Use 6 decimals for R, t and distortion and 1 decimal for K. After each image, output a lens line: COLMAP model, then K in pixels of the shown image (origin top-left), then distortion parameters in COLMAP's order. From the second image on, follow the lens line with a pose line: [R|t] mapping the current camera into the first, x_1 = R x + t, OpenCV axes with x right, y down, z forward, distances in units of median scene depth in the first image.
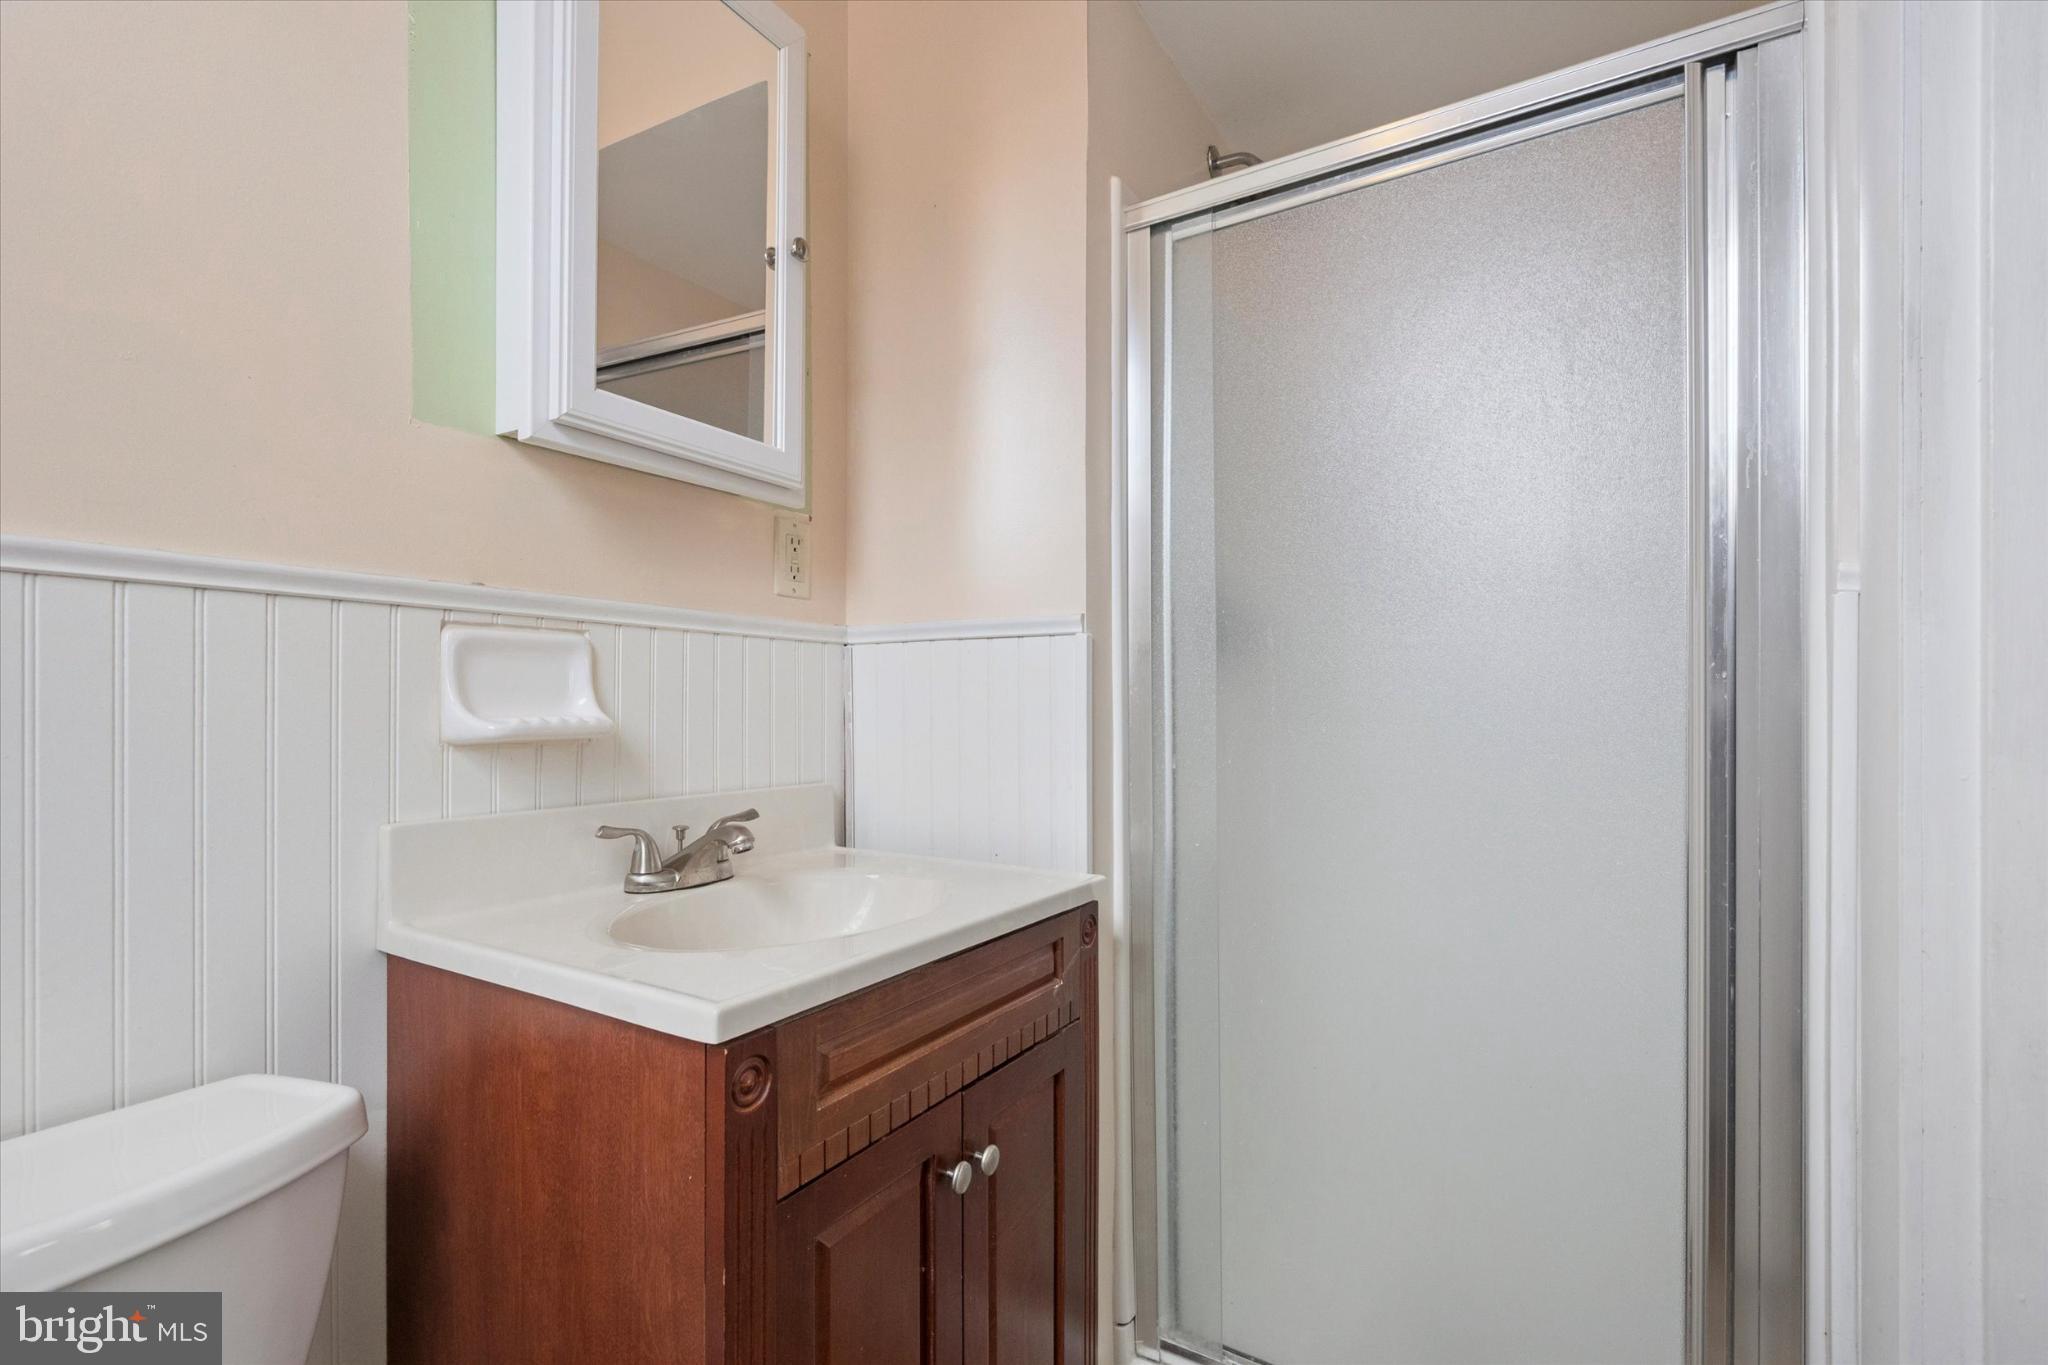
lens RADIAL K [[937.1, 0, 1027.7], [0, 937.1, 697.3], [0, 0, 1]] dist [0.002807, 0.001212]
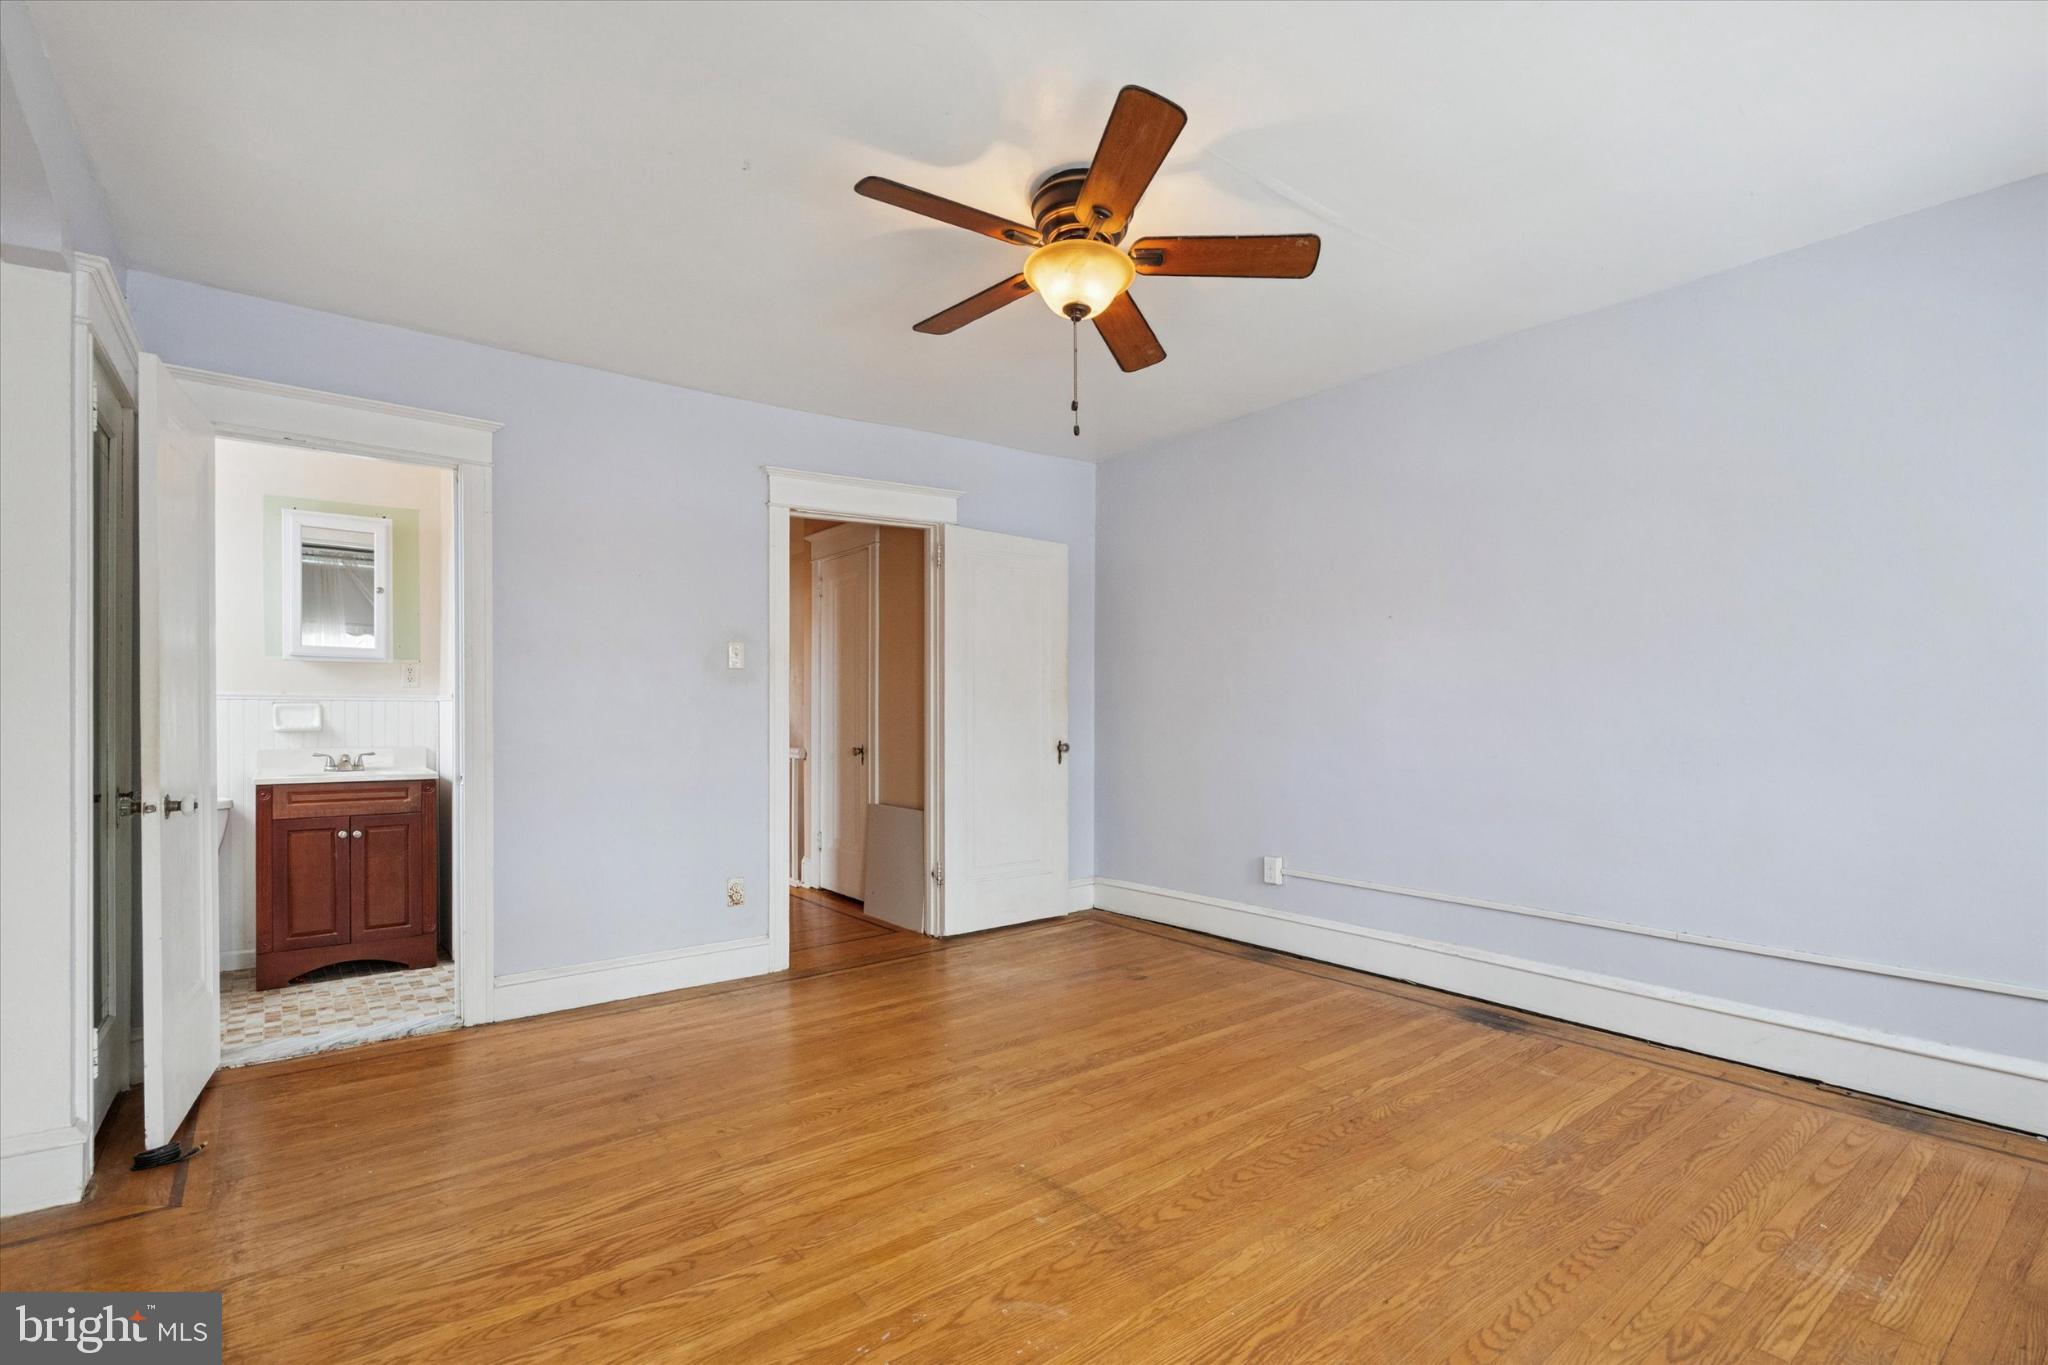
lens RADIAL K [[937.1, 0, 1020.8], [0, 937.1, 689.9], [0, 0, 1]] dist [0.002807, 0.001212]
pose [[0.924664, -0.002677, -0.380775, 3.821401], [0.000544, 0.999984, -0.005708, -0.102096], [0.380784, 0.005070, 0.924650, -1.534157]]
